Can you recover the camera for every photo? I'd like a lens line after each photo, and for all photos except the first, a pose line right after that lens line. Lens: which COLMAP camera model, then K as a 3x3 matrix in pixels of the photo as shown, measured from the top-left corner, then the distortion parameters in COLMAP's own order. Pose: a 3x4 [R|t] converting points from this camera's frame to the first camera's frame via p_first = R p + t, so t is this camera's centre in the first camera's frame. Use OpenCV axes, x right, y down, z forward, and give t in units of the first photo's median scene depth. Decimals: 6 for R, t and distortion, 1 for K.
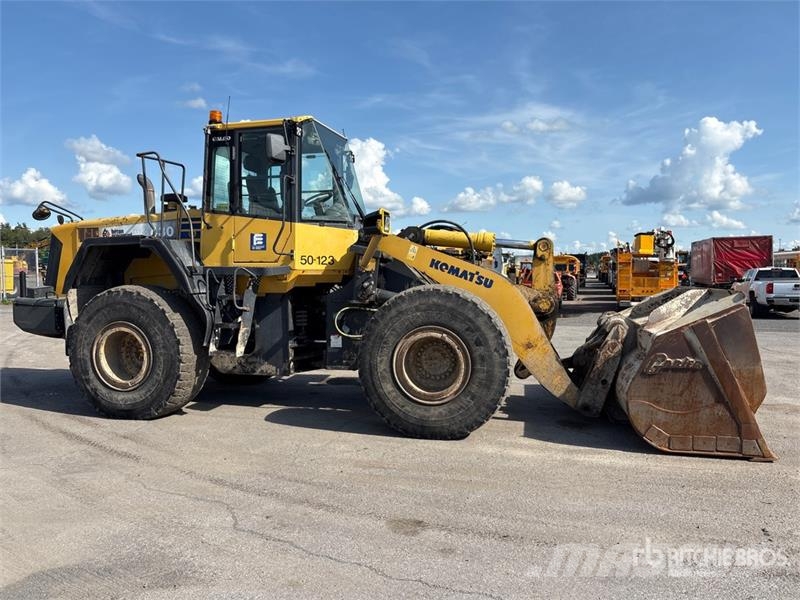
lens RADIAL K [[624.1, 0, 400.0], [0, 624.1, 300.0], [0, 0, 1]] dist [0.013291, -0.001089]
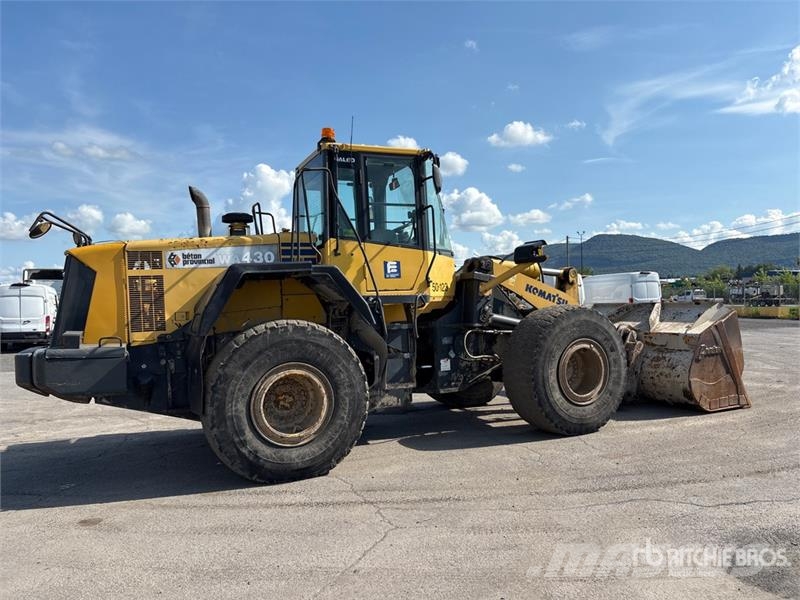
lens RADIAL K [[622.1, 0, 409.3], [0, 622.1, 294.7], [0, 0, 1]] dist [0.043023, -0.043961]
pose [[0.765252, -0.022212, 0.643347, -0.833790], [0.063032, 0.997188, -0.040547, -0.012749], [-0.640637, 0.071580, 0.764500, 0.243459]]
